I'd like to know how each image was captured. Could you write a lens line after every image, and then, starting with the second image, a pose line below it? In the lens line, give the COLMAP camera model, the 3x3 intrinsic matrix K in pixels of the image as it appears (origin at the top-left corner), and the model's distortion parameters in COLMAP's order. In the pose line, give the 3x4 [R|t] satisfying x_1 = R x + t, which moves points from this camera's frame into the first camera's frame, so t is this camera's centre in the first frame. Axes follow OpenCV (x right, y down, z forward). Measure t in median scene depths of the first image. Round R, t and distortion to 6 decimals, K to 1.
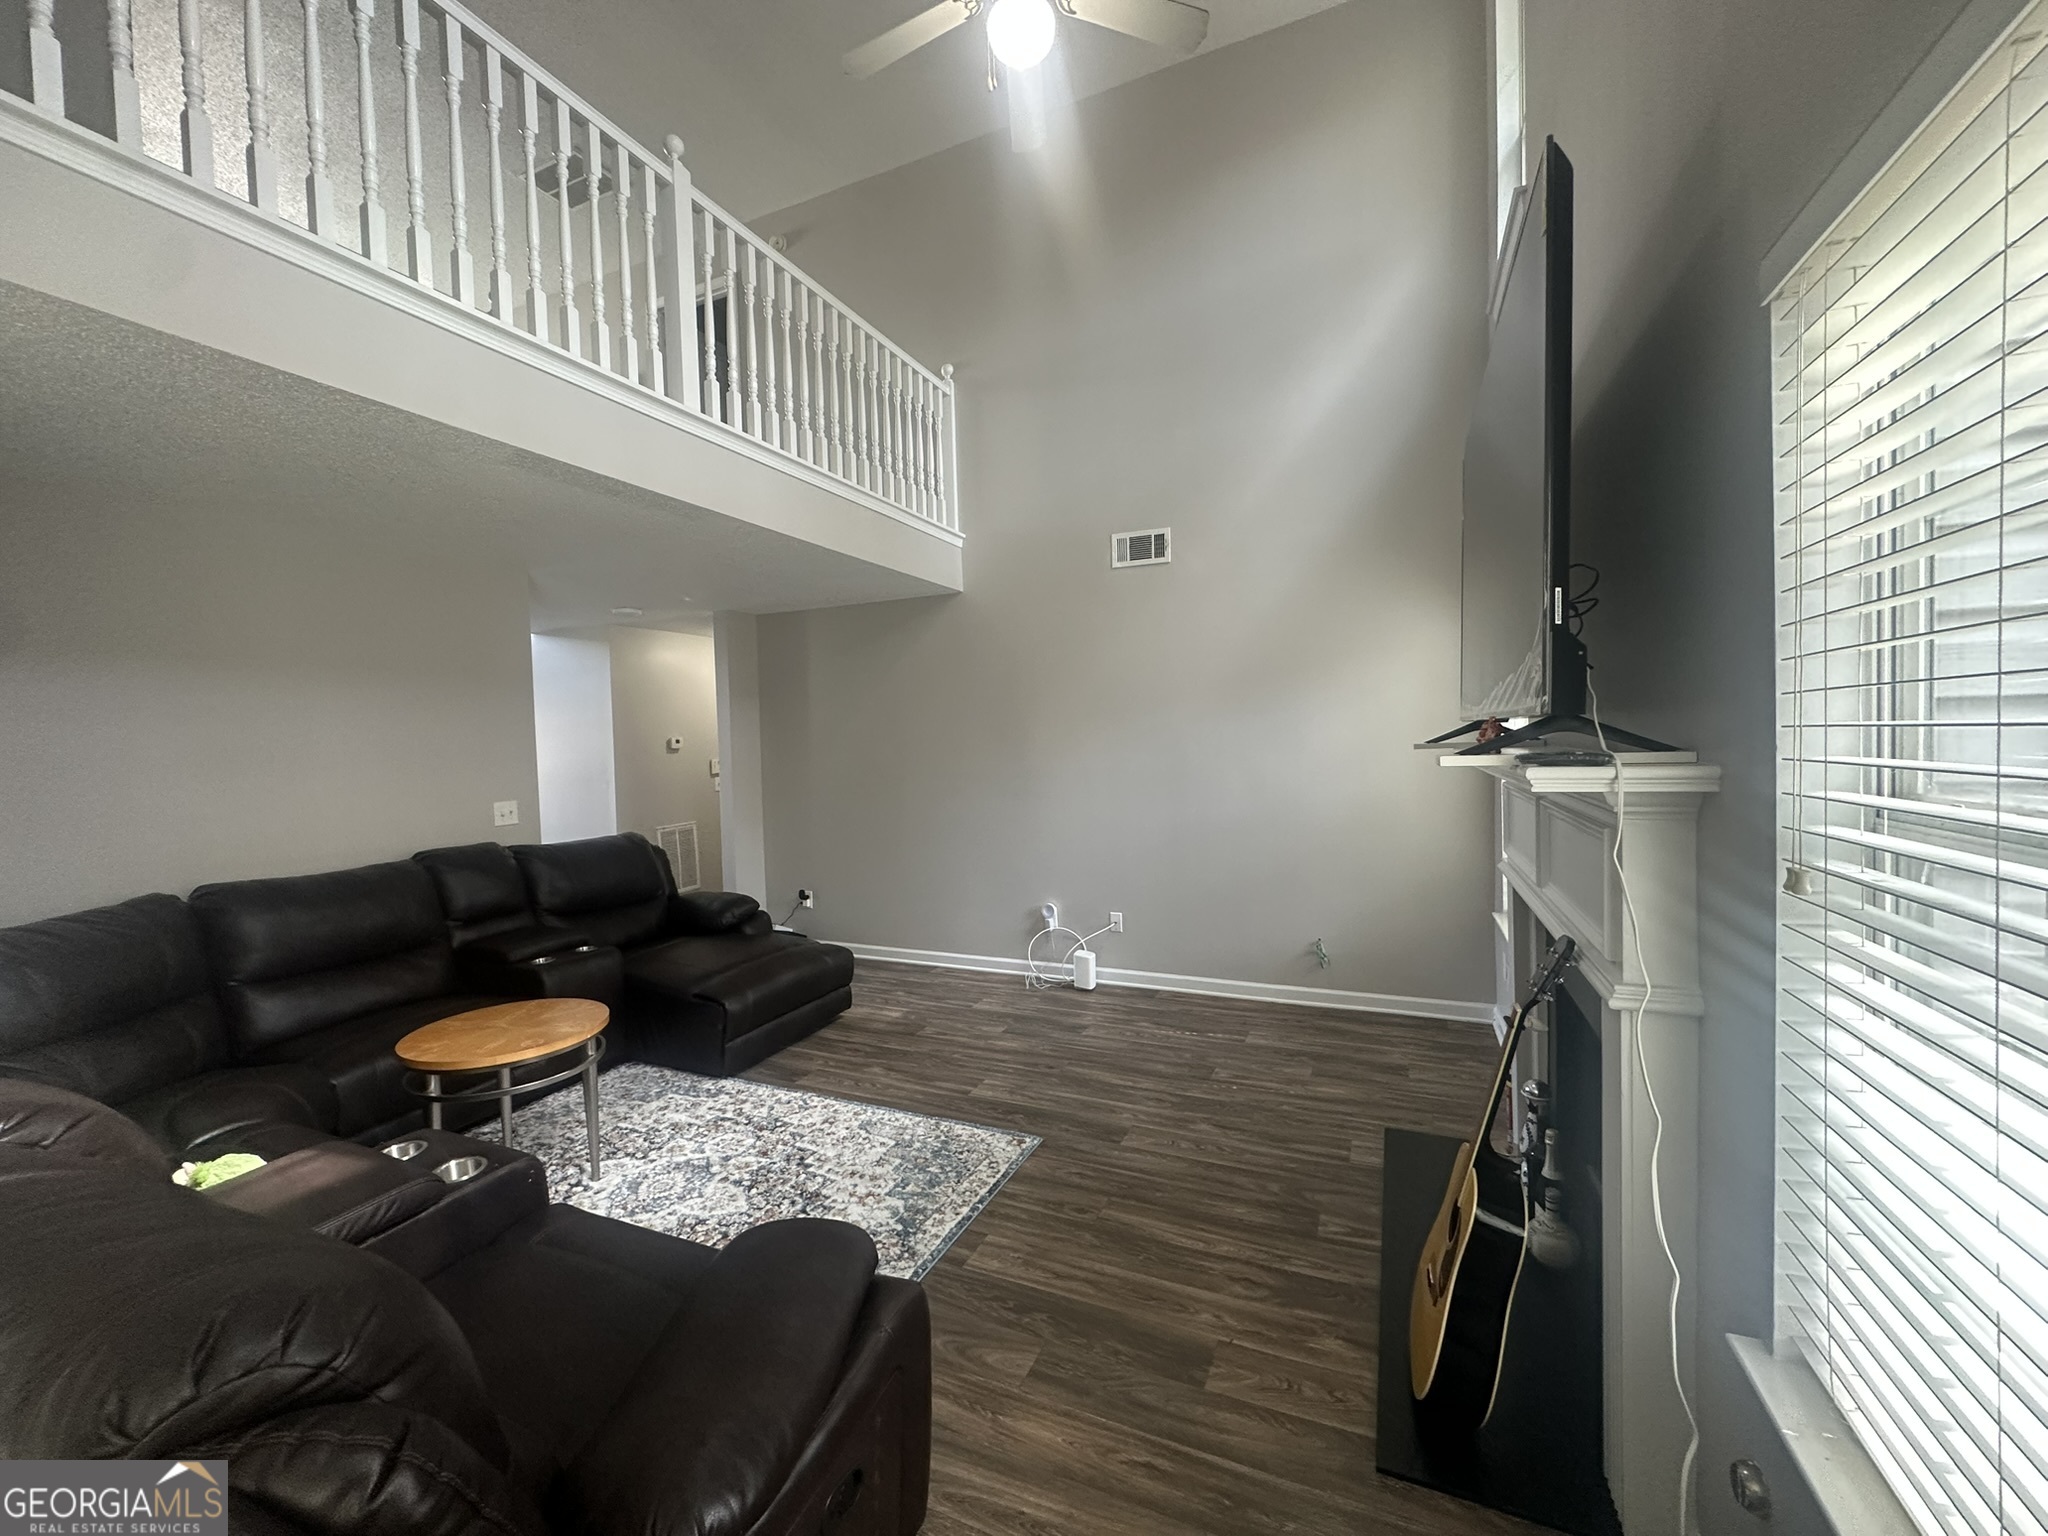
lens RADIAL K [[817.0, 0, 1021.9], [0, 817.0, 765.7], [0, 0, 1]] dist [-0.002507, 0.000010]
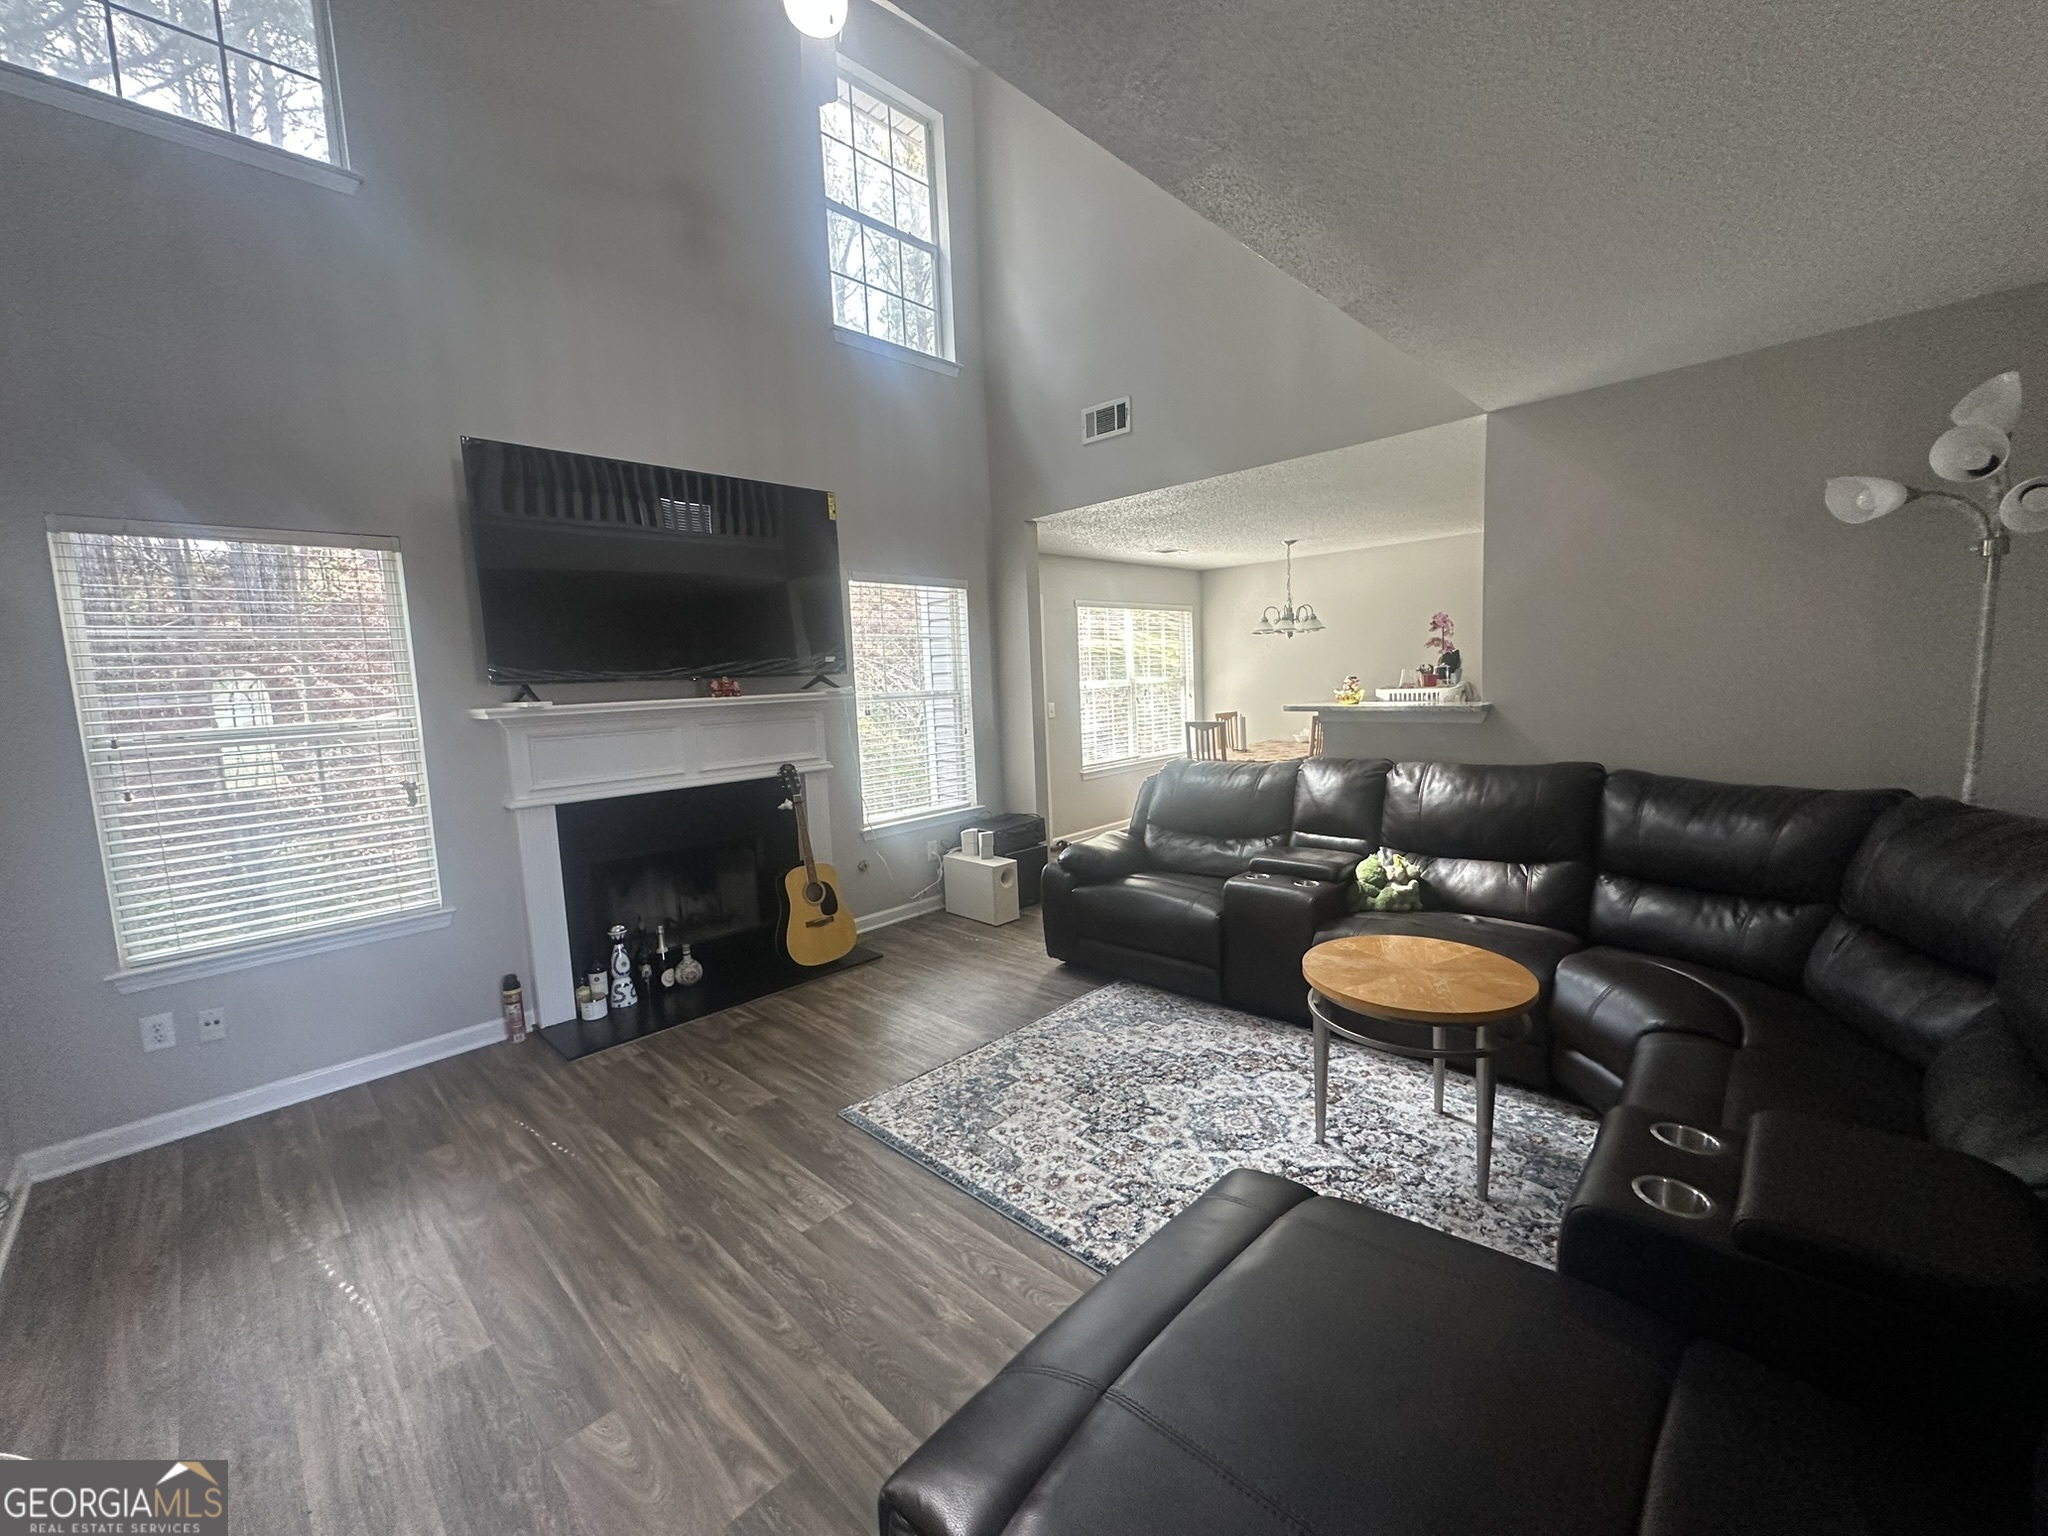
lens RADIAL K [[817.0, 0, 1021.9], [0, 817.0, 765.7], [0, 0, 1]] dist [-0.002507, 0.000010]
pose [[-0.937413, 0.028937, 0.347014, -0.510855], [0.078460, 0.988468, 0.129522, -0.031188], [-0.339264, 0.148642, -0.928873, 1.773510]]
